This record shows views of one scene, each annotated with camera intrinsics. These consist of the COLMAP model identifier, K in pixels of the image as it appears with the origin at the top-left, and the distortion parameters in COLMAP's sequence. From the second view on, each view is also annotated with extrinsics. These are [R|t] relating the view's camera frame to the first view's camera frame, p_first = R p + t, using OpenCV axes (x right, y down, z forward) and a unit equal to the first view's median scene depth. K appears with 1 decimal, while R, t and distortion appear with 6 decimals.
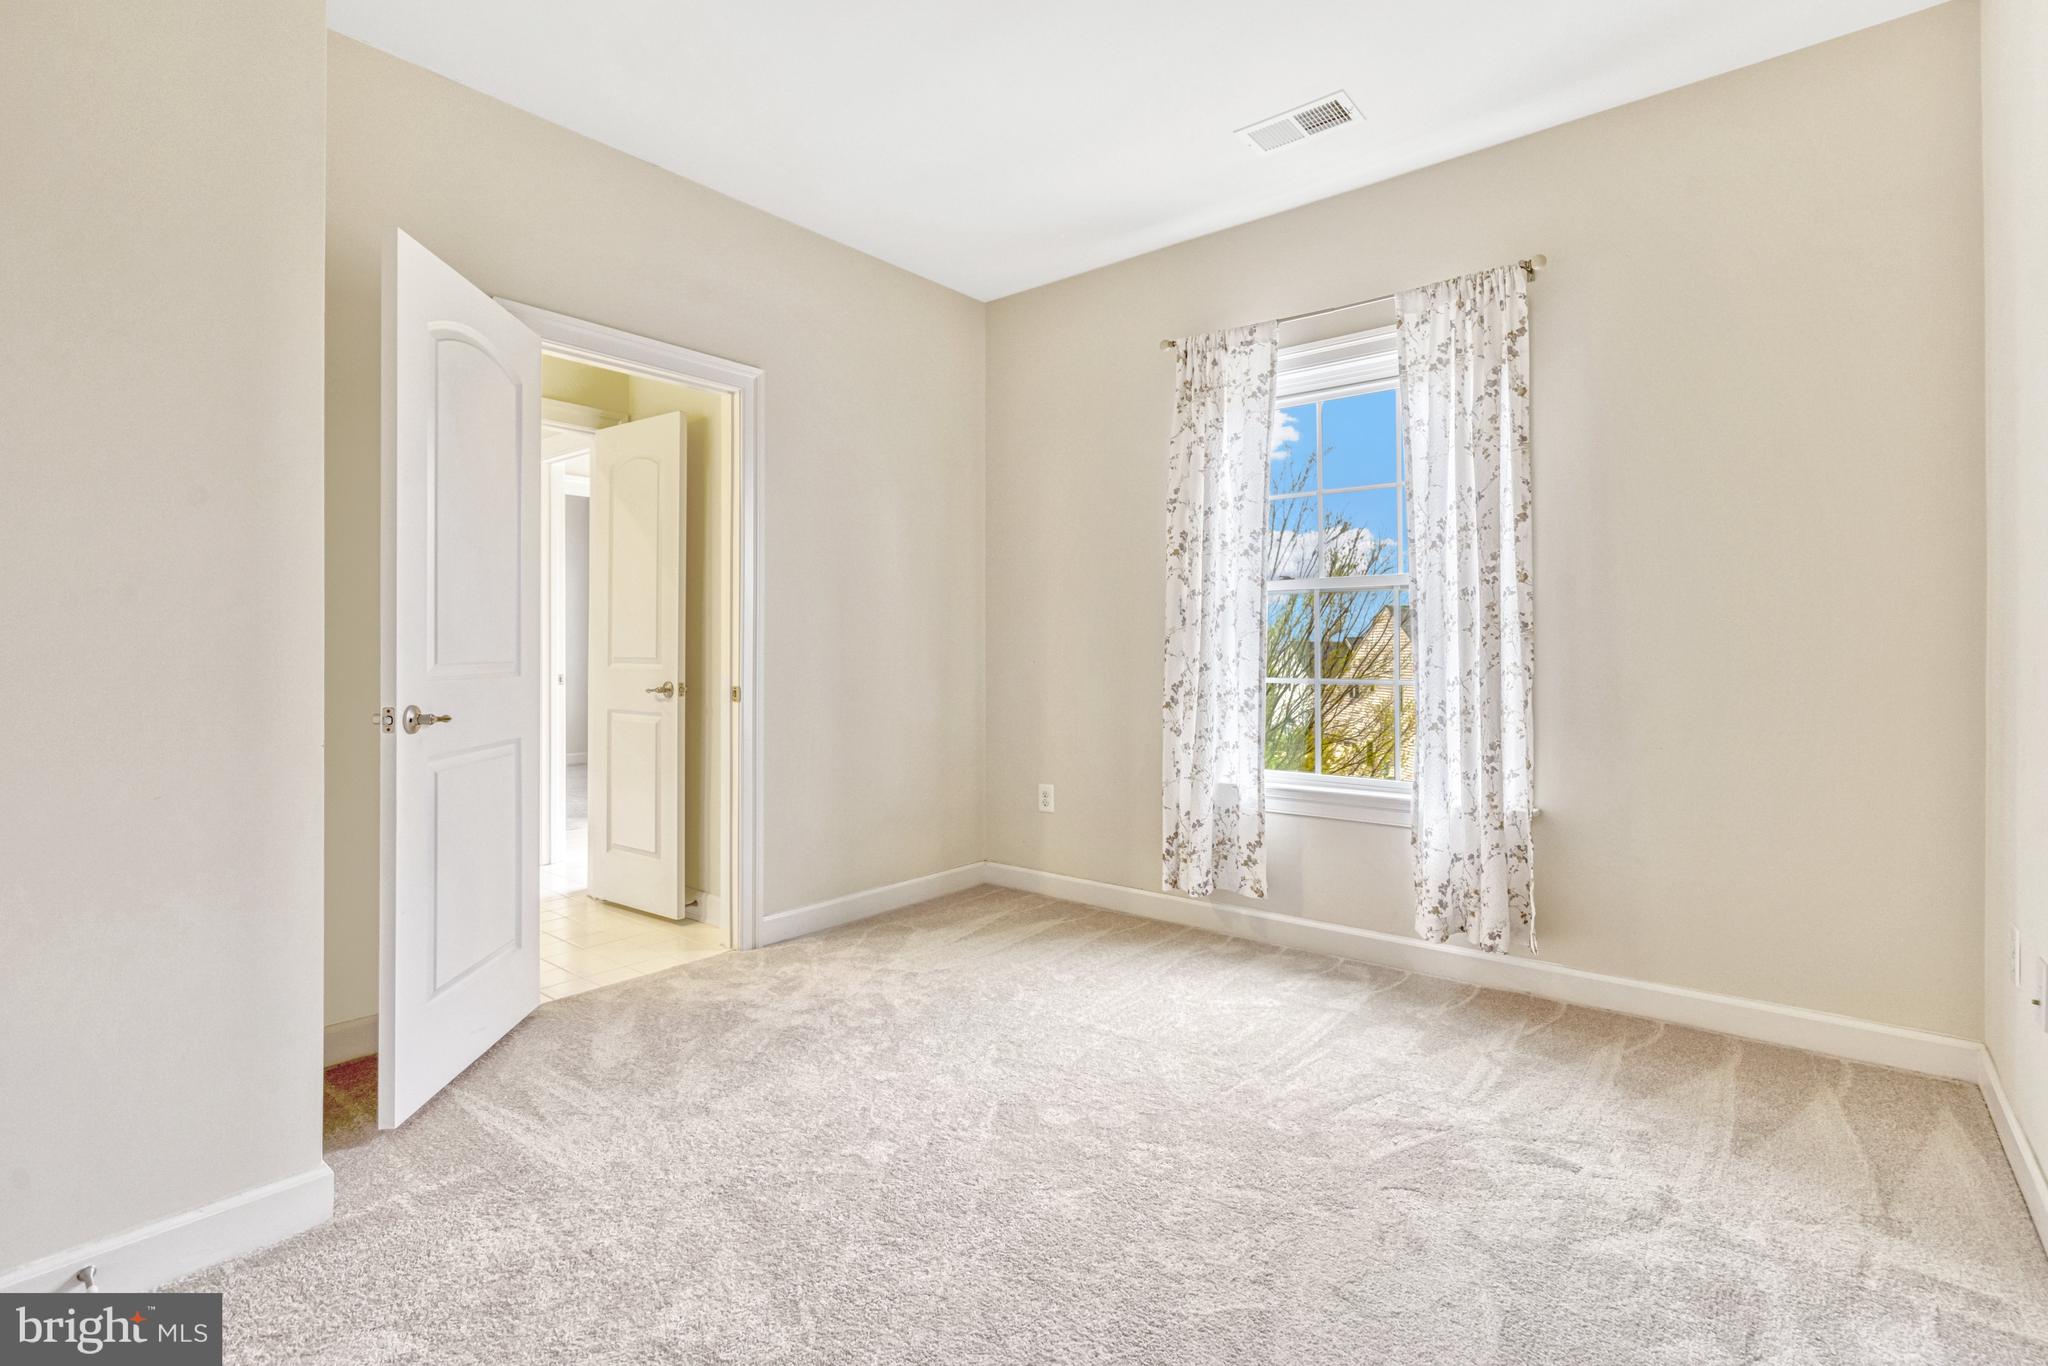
lens RADIAL K [[947.7, 0, 1021.3], [0, 947.7, 662.7], [0, 0, 1]] dist [-0.002034, -0.000382]
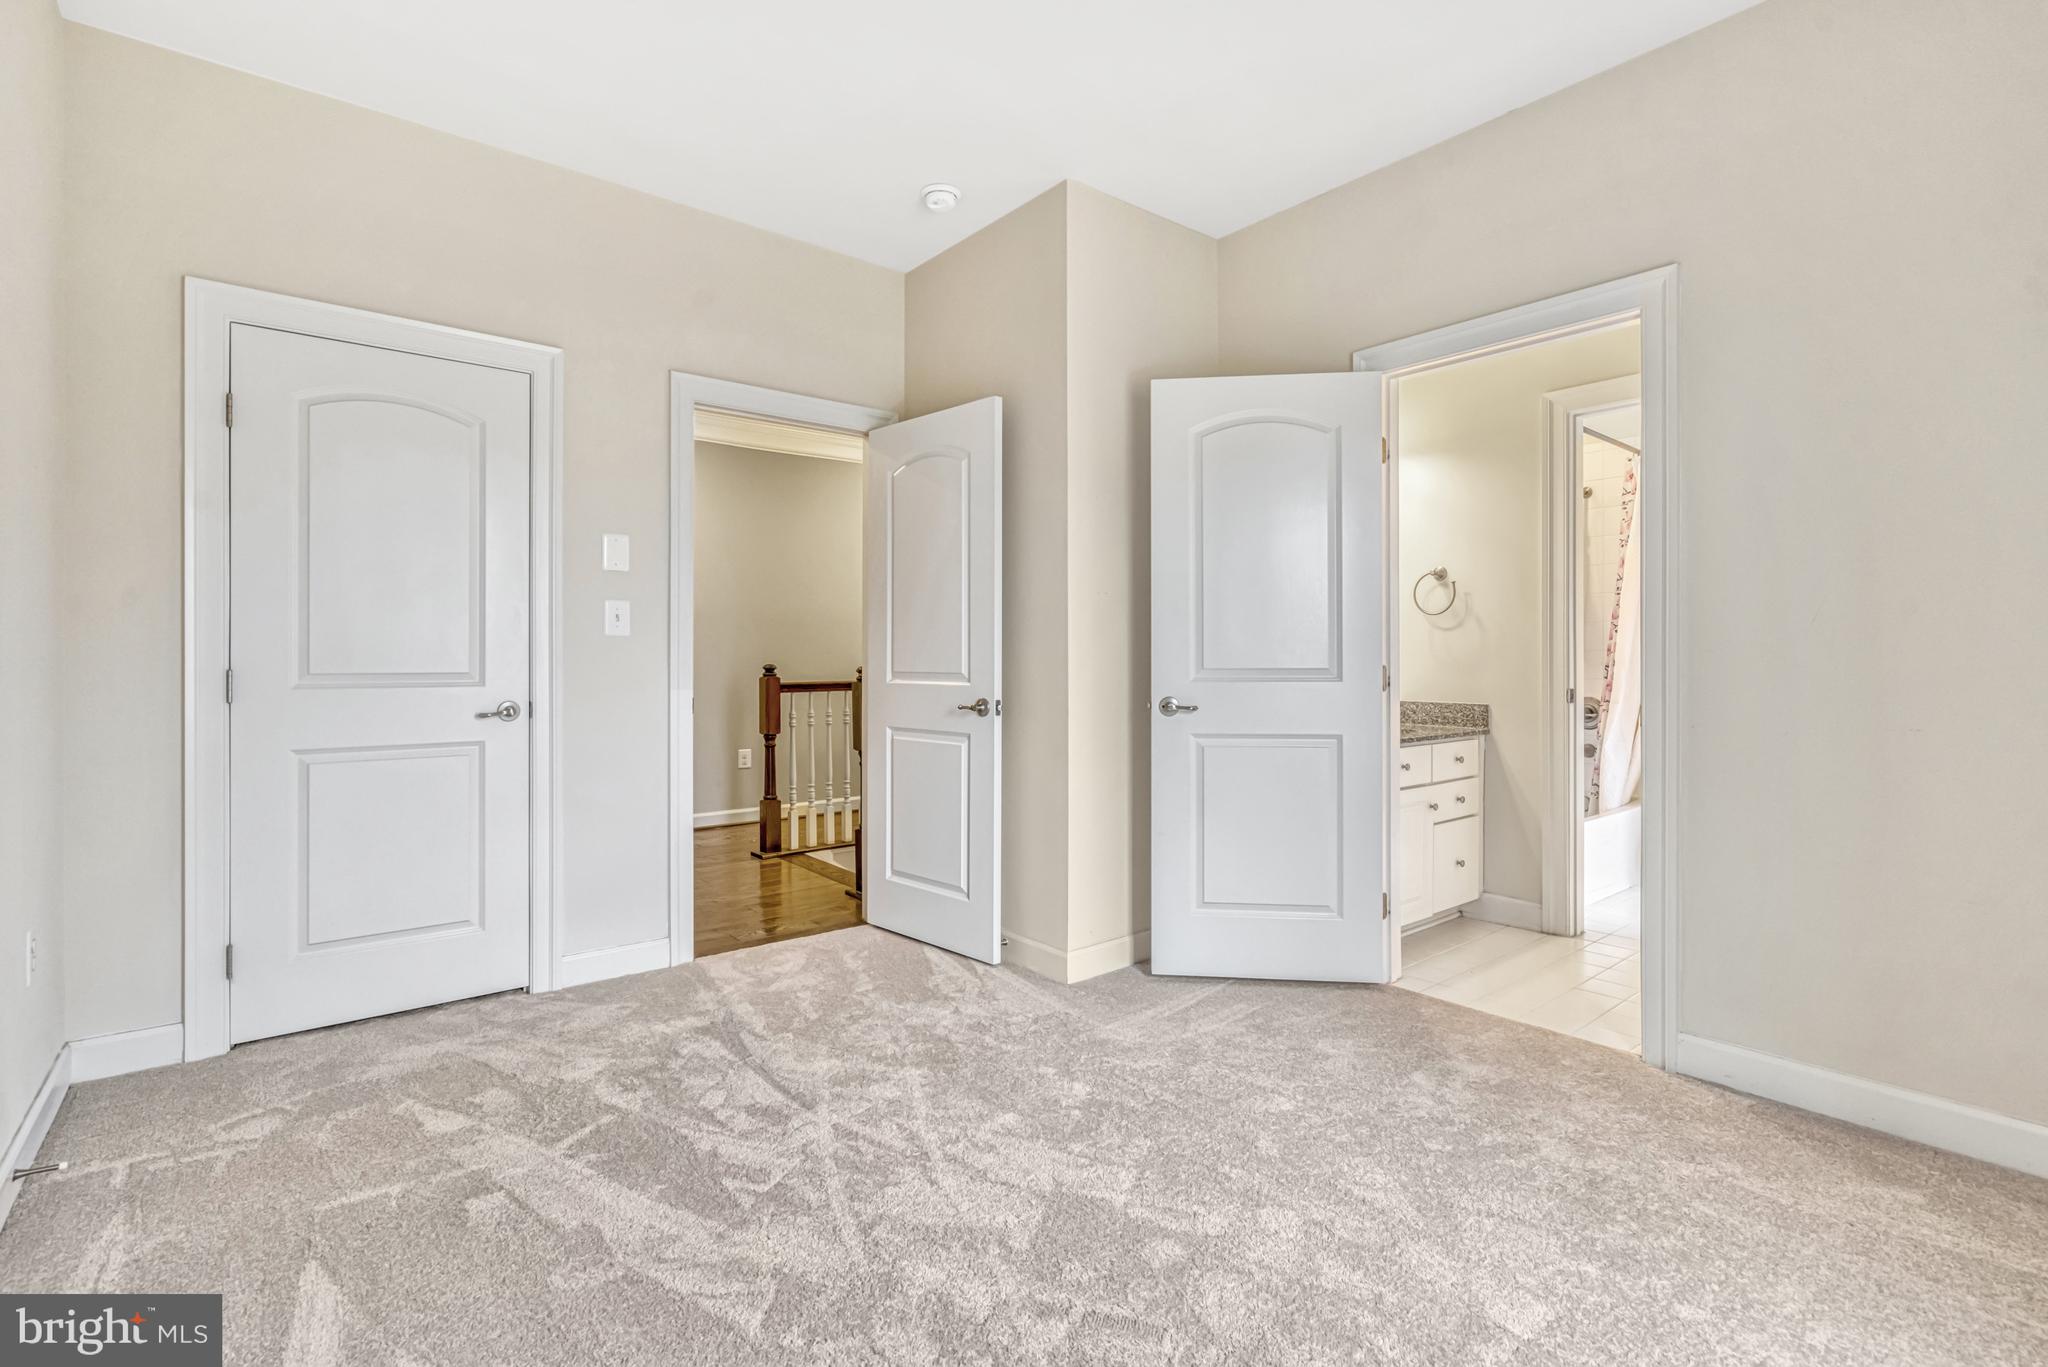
lens RADIAL K [[947.7, 0, 1021.3], [0, 947.7, 663.2], [0, 0, 1]] dist [-0.002034, -0.000382]
pose [[-0.207156, -0.001465, -0.978307, 0.598129], [-0.005988, 0.999982, -0.000230, -0.002564], [0.978290, 0.005811, -0.207161, 0.767811]]
